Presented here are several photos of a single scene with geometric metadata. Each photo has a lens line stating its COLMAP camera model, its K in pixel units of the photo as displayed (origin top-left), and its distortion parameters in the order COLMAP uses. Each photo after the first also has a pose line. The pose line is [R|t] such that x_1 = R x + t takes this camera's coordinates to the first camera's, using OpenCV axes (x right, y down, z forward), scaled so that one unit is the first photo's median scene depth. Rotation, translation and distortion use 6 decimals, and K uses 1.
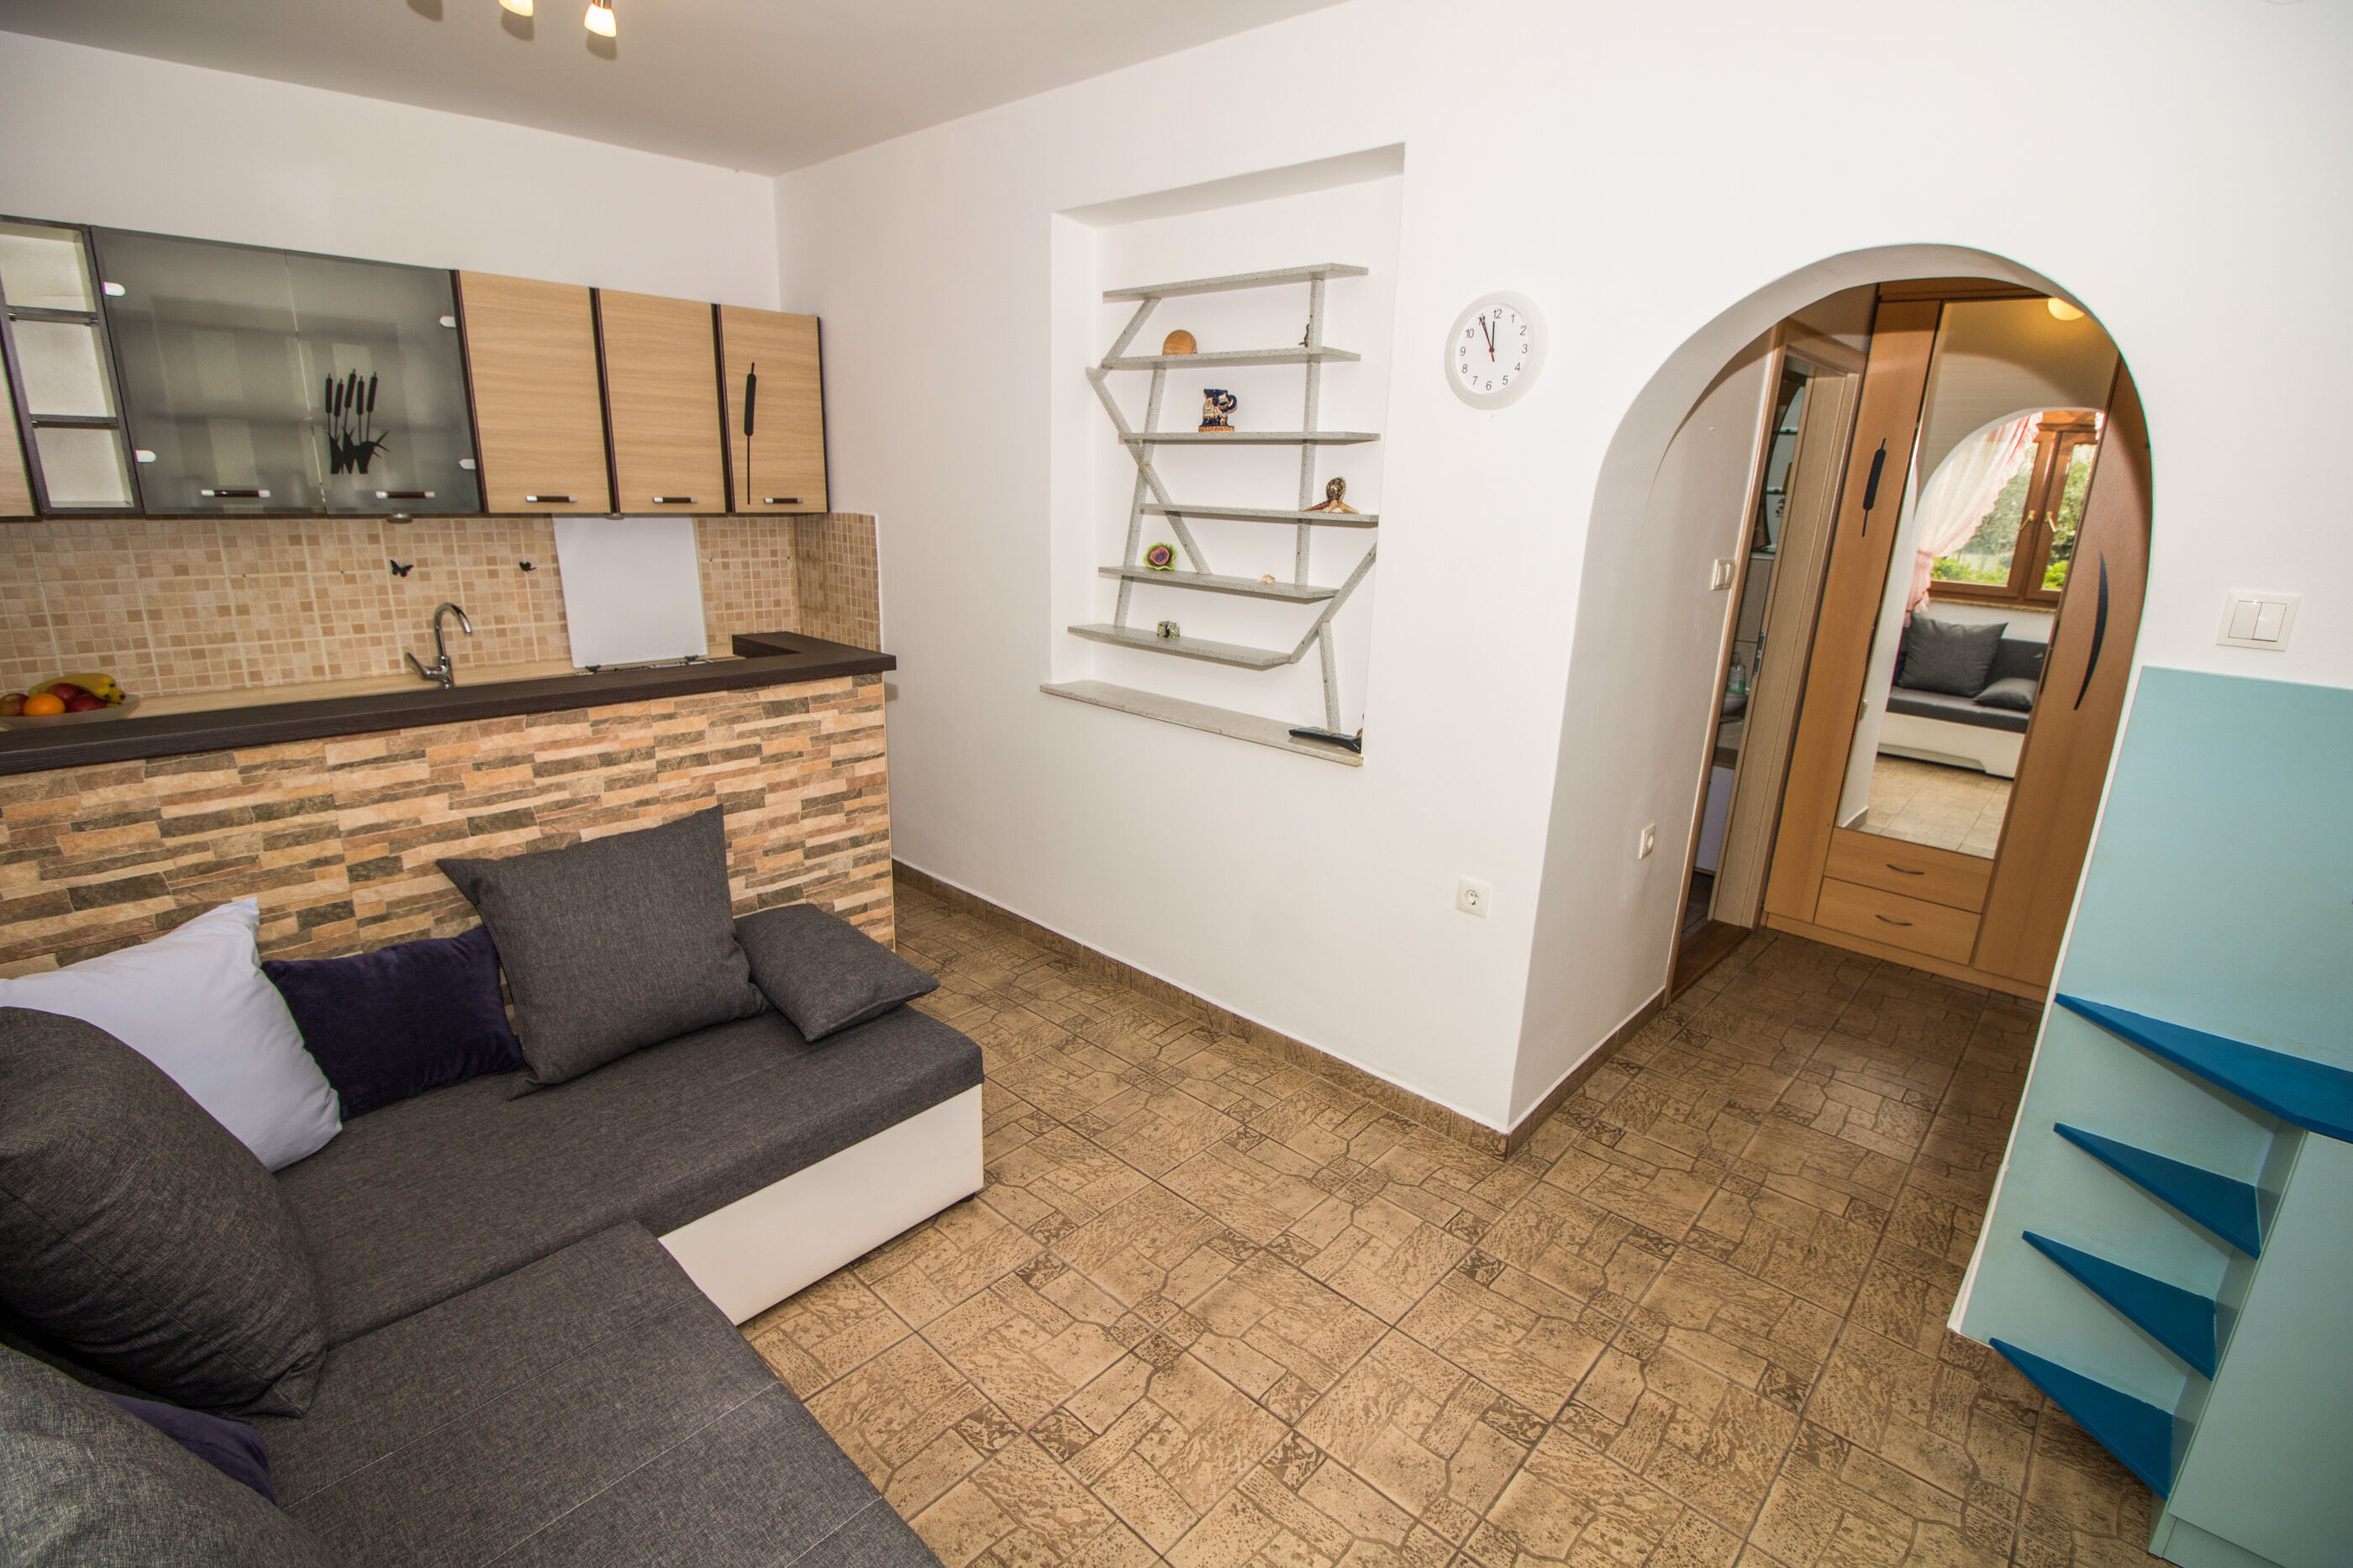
lens RADIAL K [[1088.7, 0, 1199.5], [0, 1088.7, 790.2], [0, 0, 1]] dist [-0.003769, -0.011326]
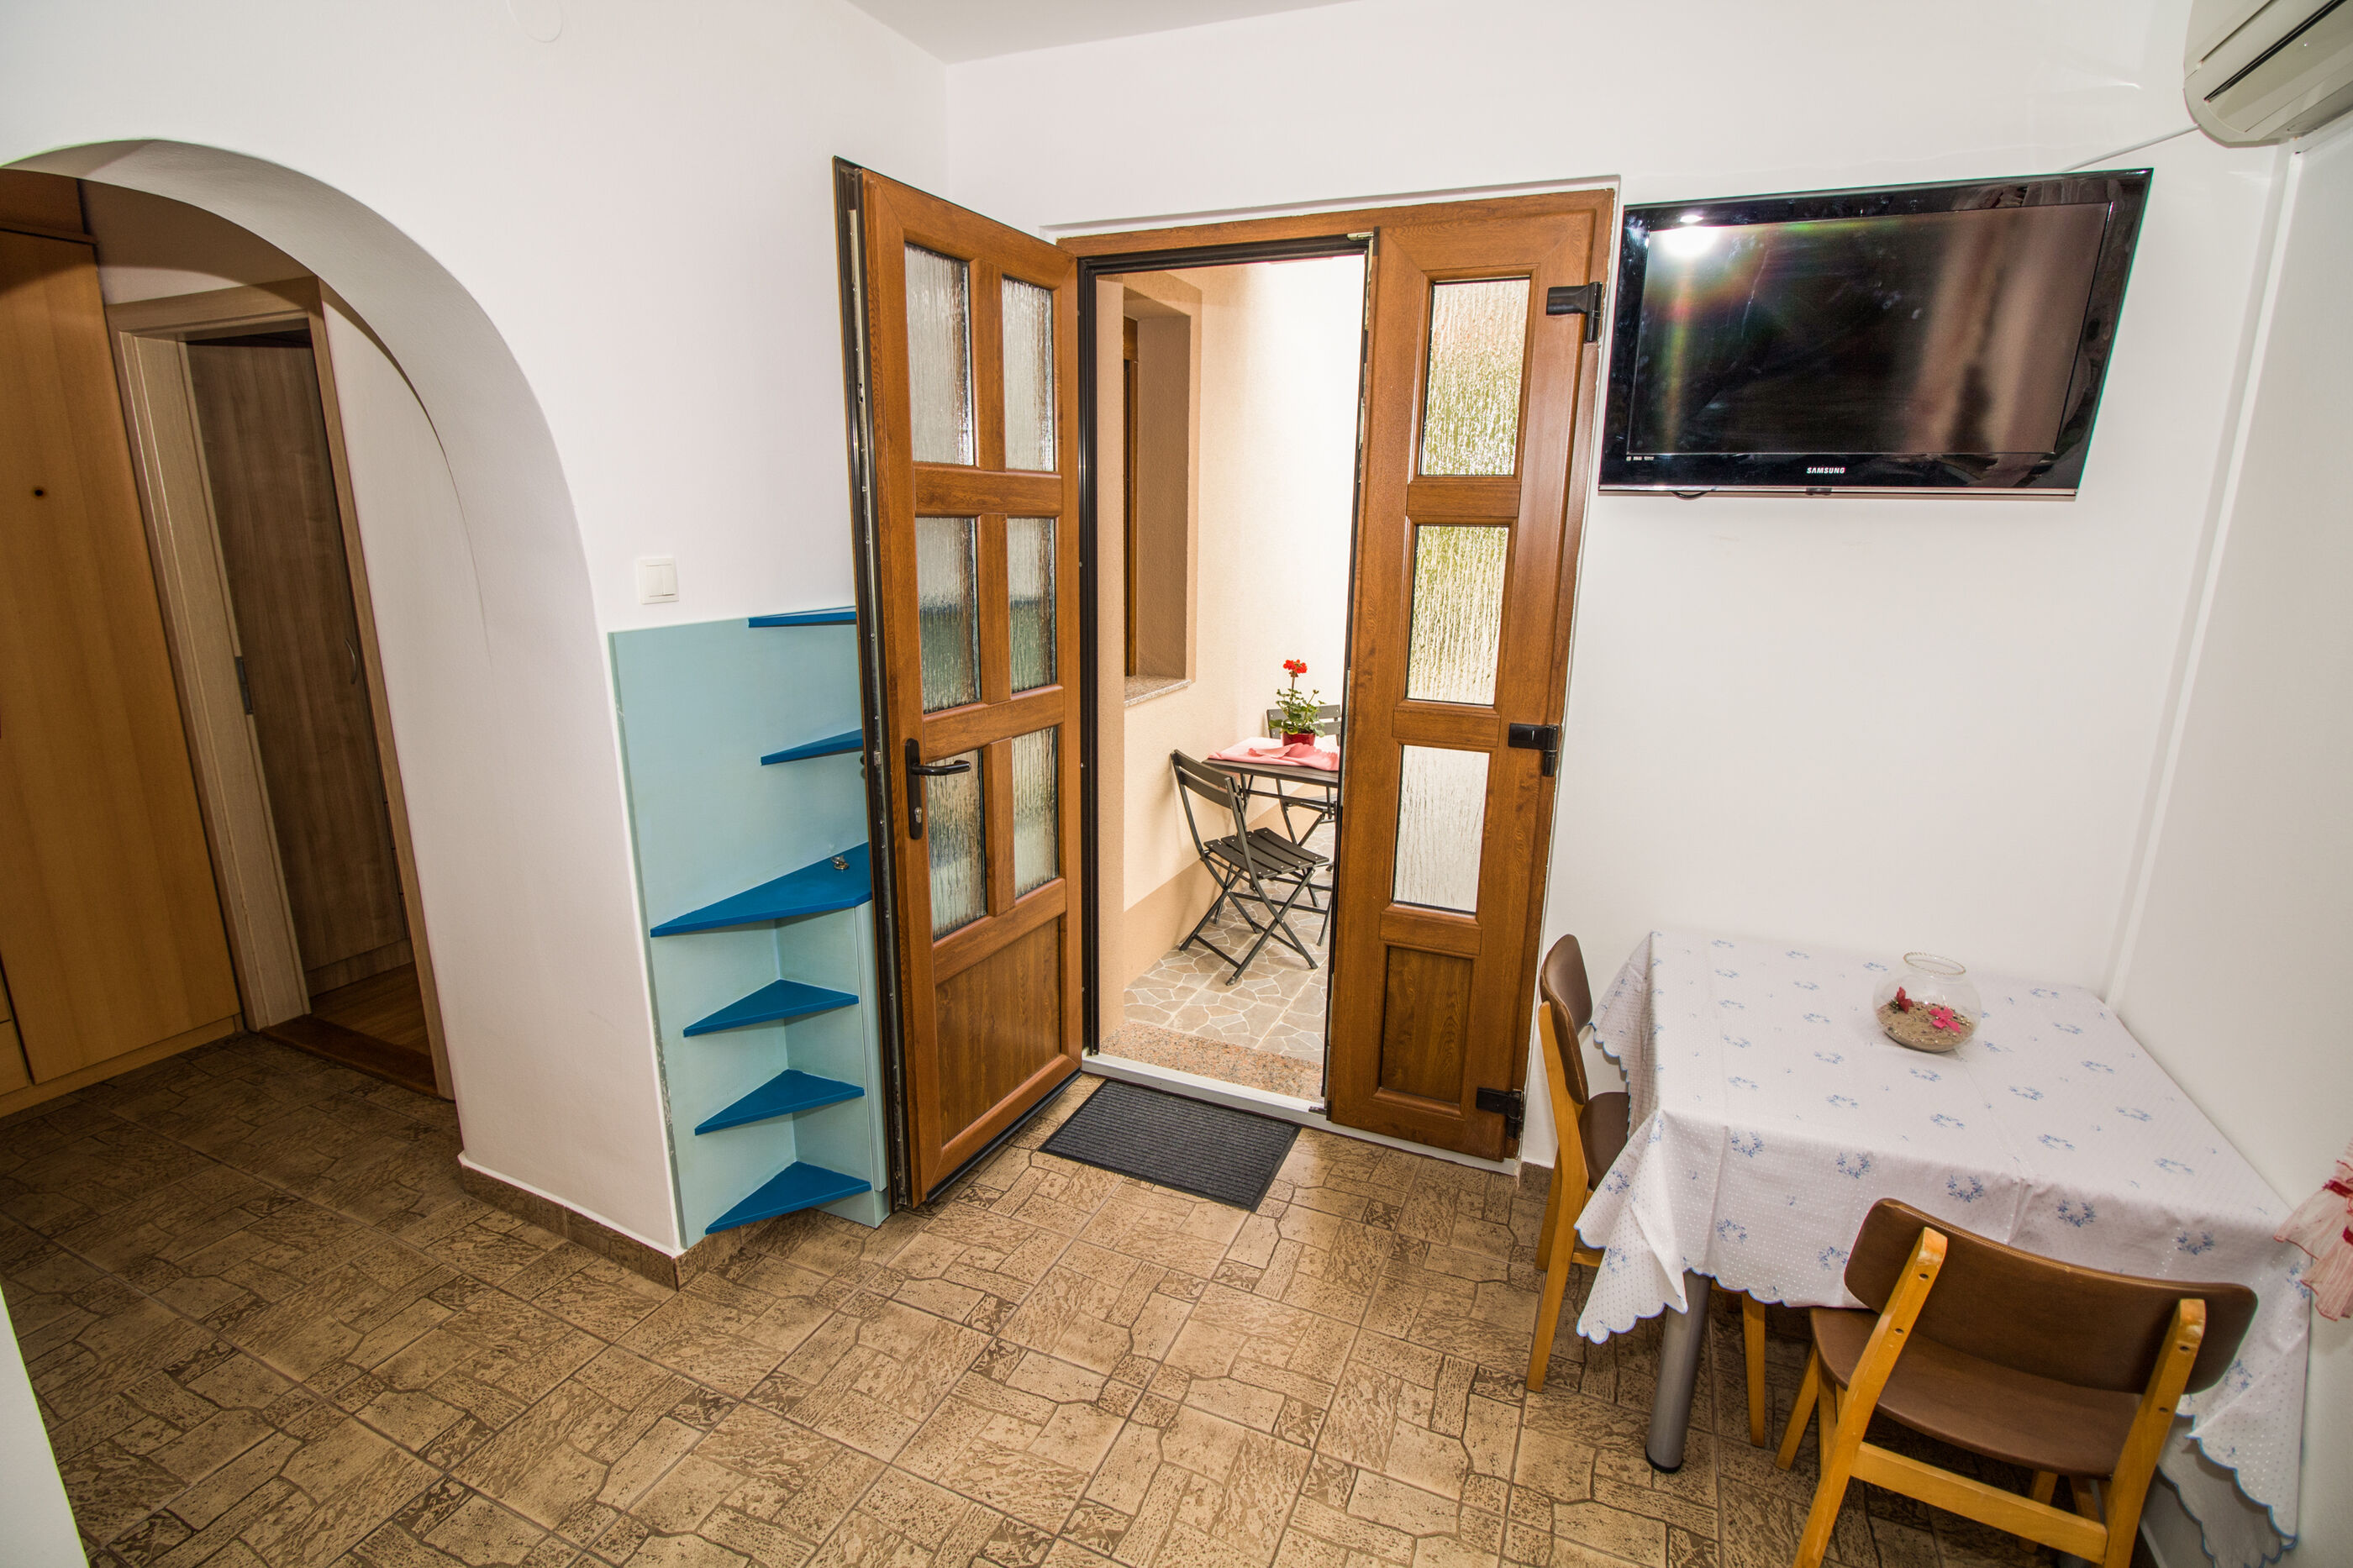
lens RADIAL K [[1088.7, 0, 1171.2], [0, 1088.7, 784.2], [0, 0, 1]] dist [-0.003769, -0.011326]
pose [[-0.315558, -0.269563, 0.909813, -0.229505], [0.239584, 0.905104, 0.351265, -0.137426], [-0.918163, 0.328821, -0.221030, 0.457002]]
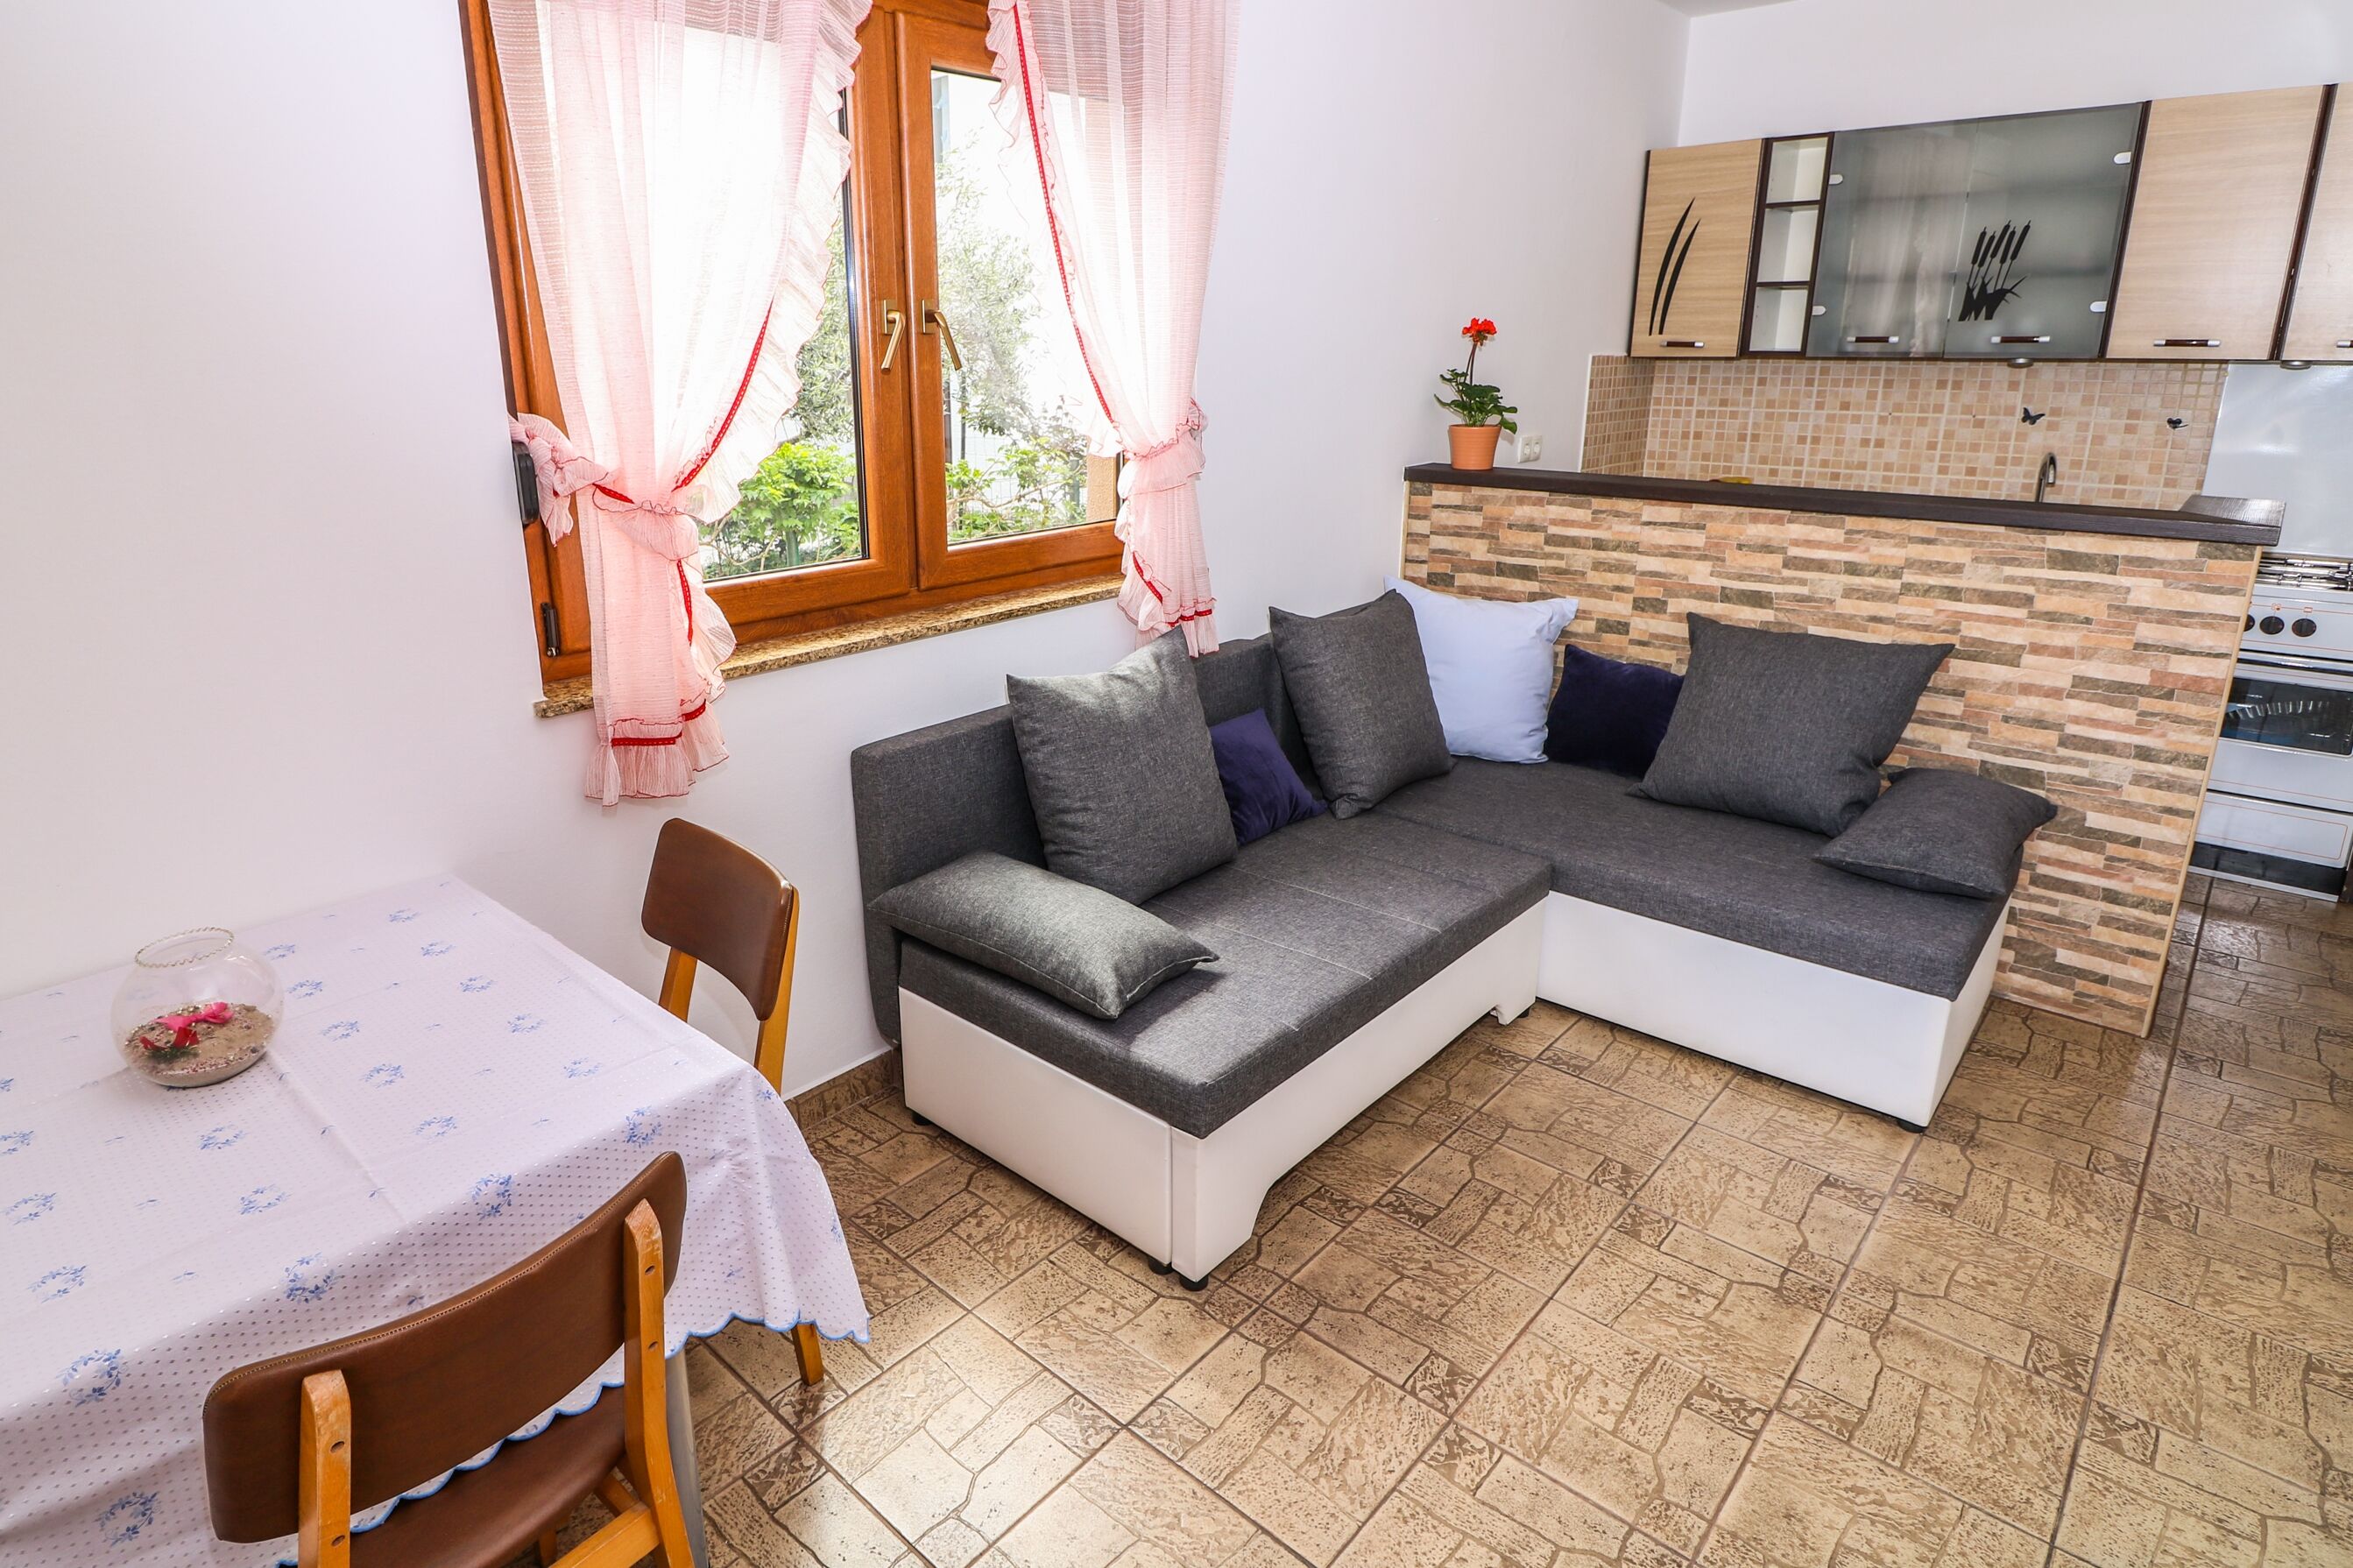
lens RADIAL K [[1274.1, 0, 1045.4], [0, 1274.1, 695.3], [0, 0, 1]] dist [-0.007059, -0.010273]
pose [[-0.042120, 0.230278, -0.972213, 0.589127], [-0.264879, 0.935683, 0.233101, 0.006297], [0.963361, 0.267337, 0.021585, 0.200801]]
